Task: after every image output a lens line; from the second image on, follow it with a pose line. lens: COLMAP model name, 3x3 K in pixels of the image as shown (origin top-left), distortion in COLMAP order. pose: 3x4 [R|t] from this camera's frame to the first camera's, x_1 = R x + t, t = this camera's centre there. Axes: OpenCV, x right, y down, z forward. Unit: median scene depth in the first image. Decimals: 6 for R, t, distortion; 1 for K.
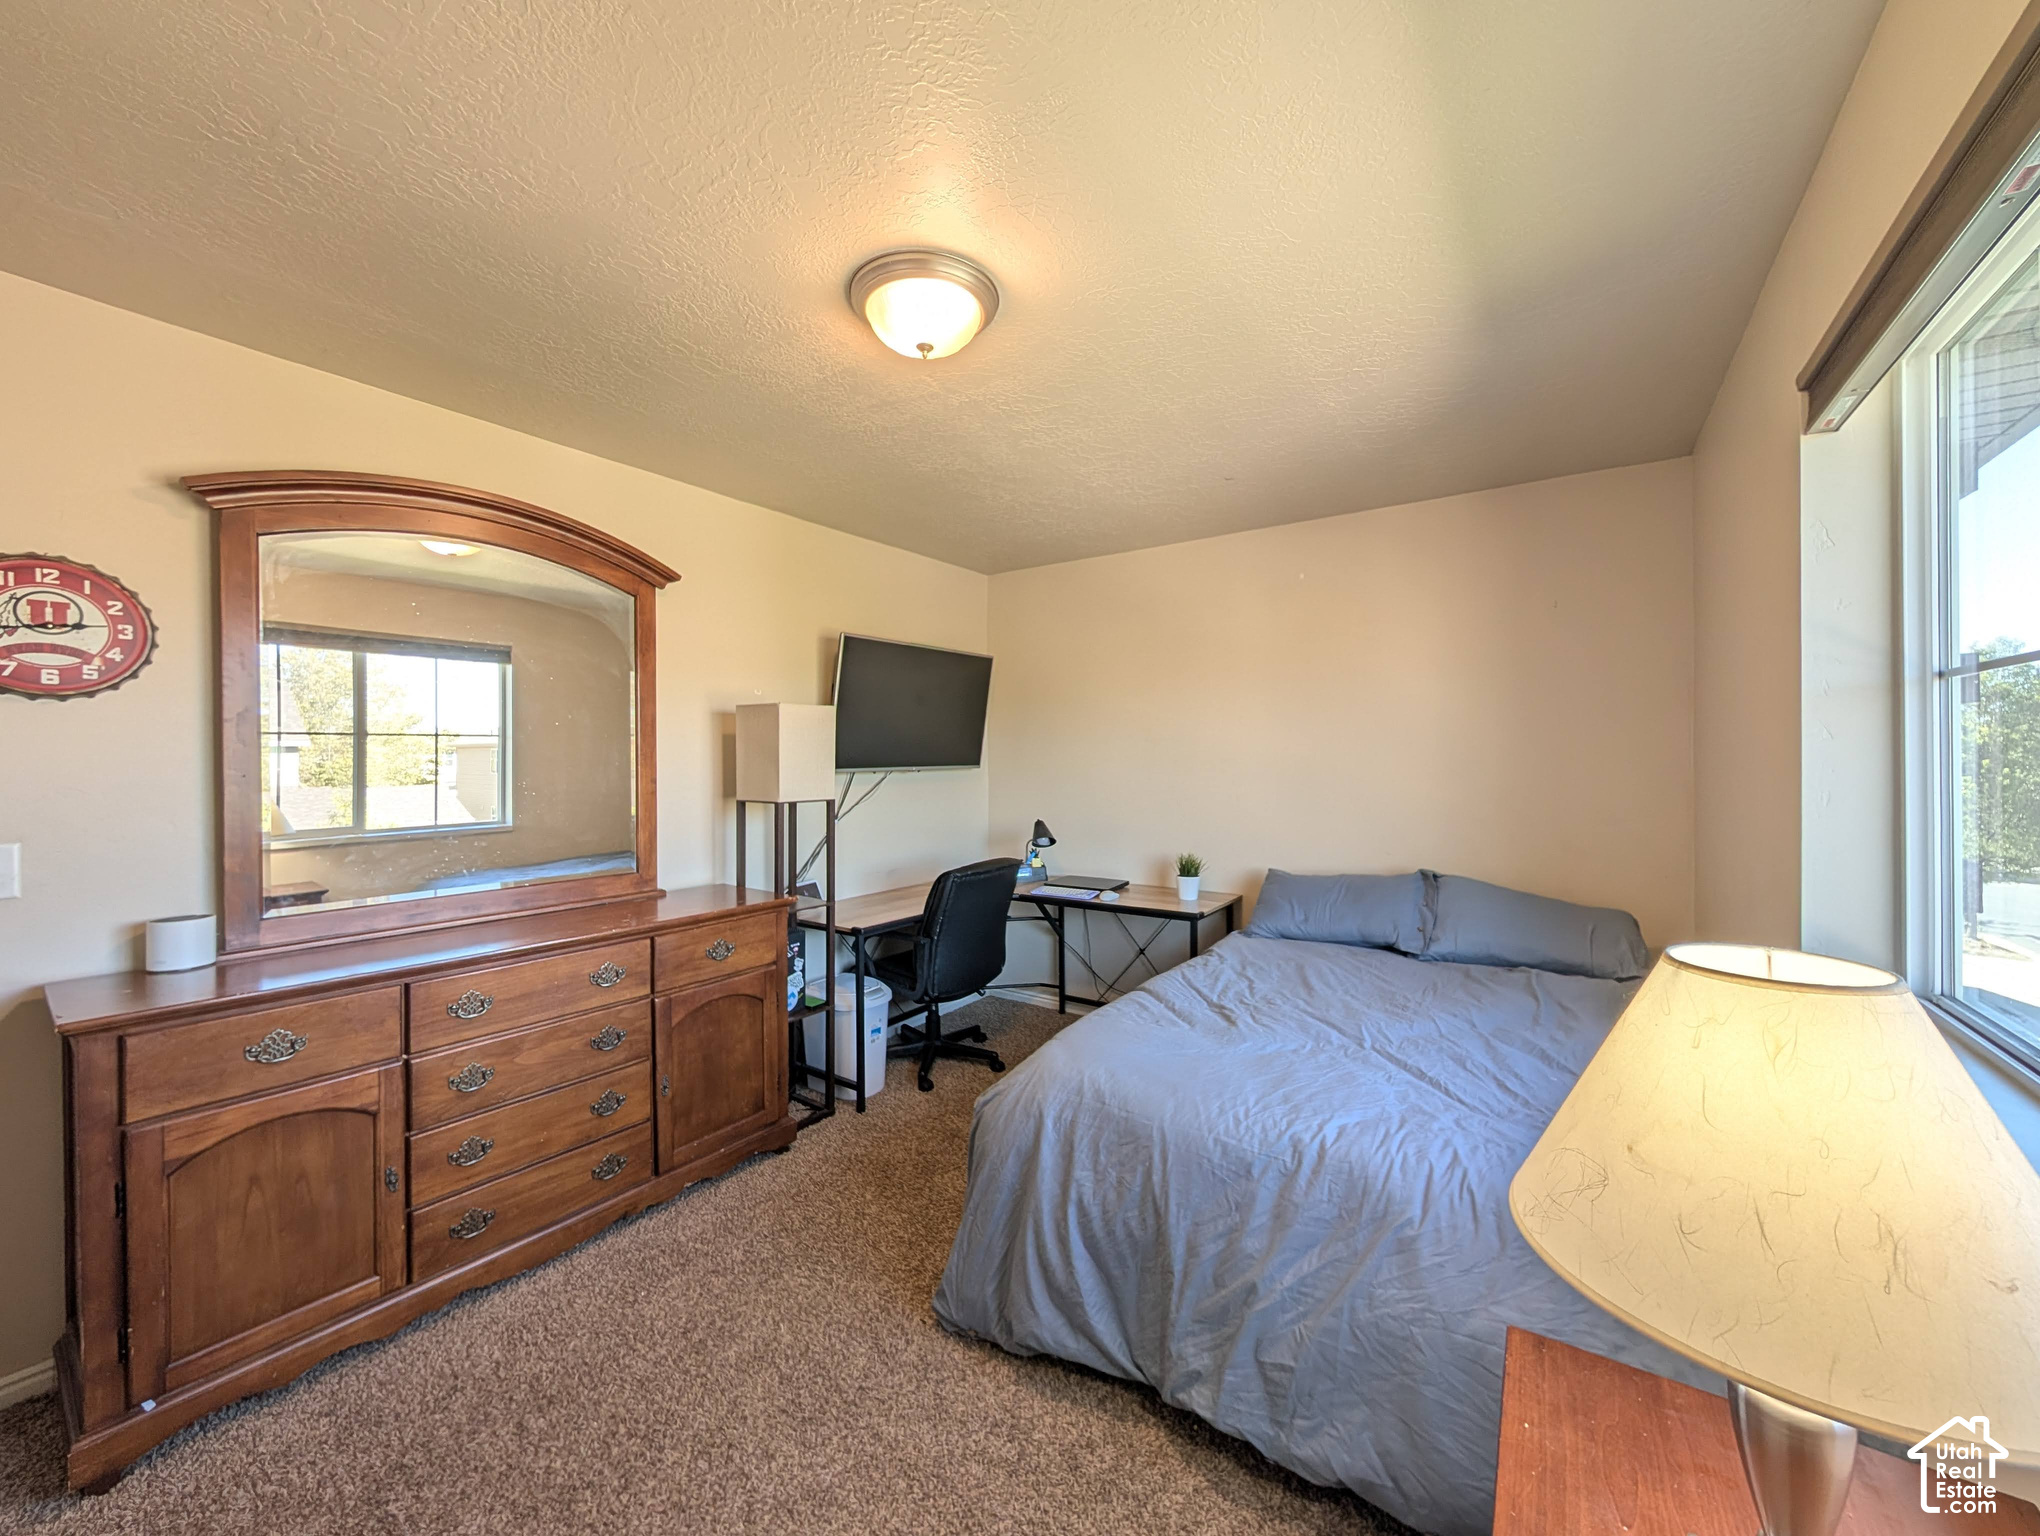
lens RADIAL K [[765.5, 0, 1020.0], [0, 765.5, 768.0], [0, 0, 1]] dist [0.000373, 0.000091]
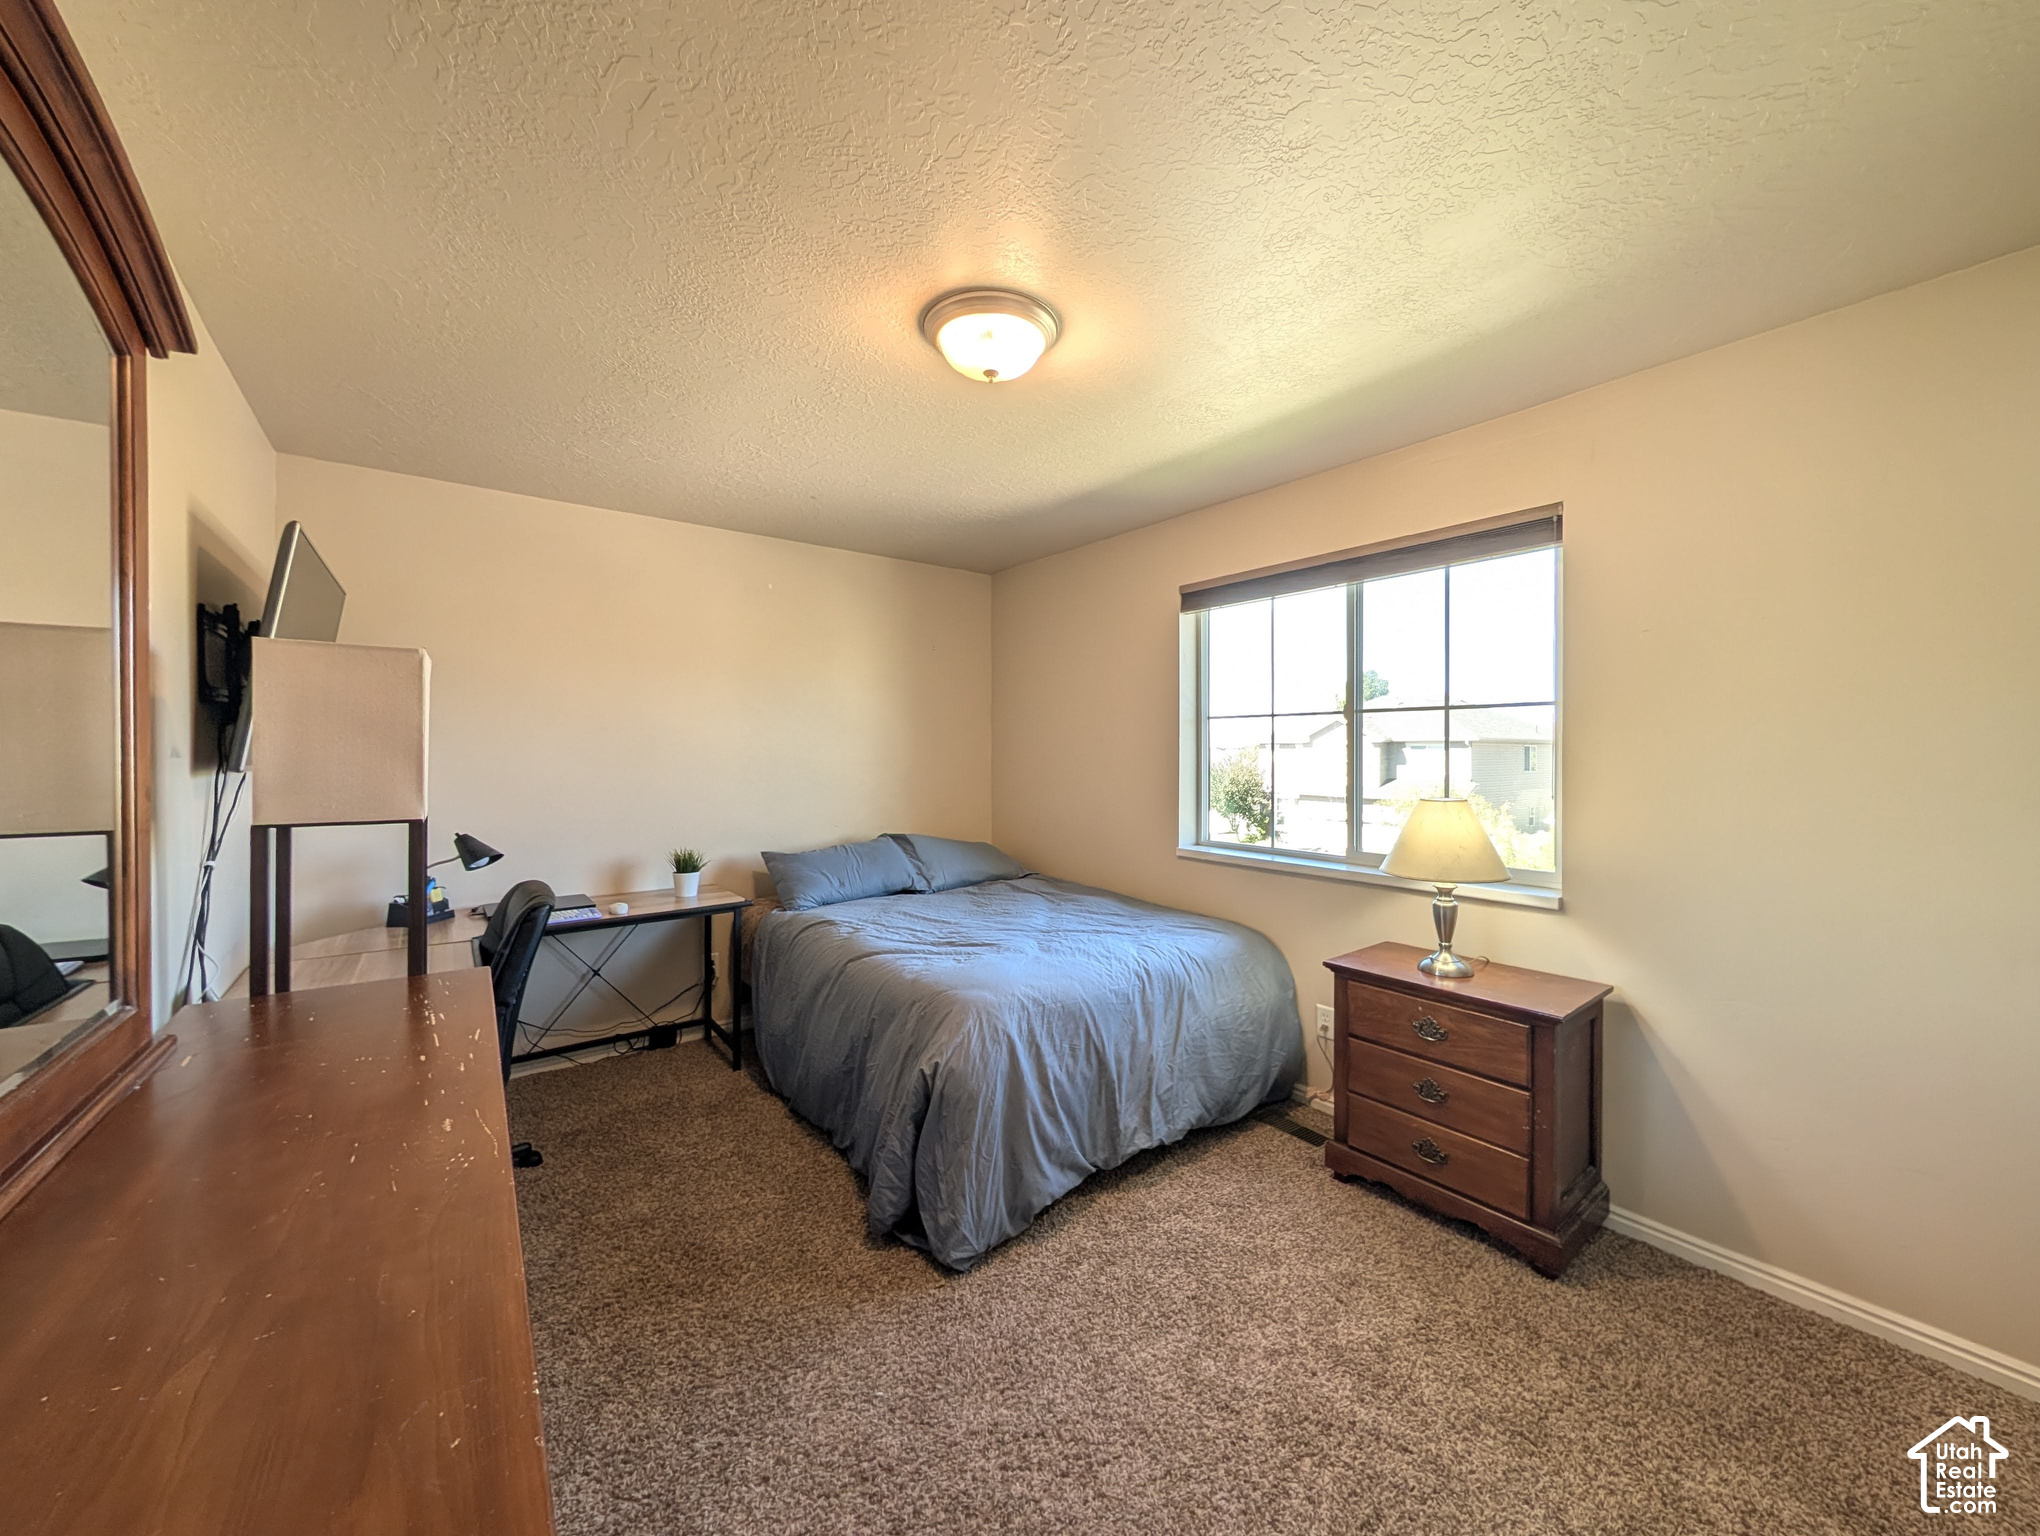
lens RADIAL K [[765.5, 0, 1020.0], [0, 765.5, 768.0], [0, 0, 1]] dist [0.000373, 0.000091]
pose [[0.294708, -0.012326, 0.955508, -1.188820], [0.011822, 0.999887, 0.009252, 0.013448], [-0.955514, 0.008569, 0.294821, 0.655621]]
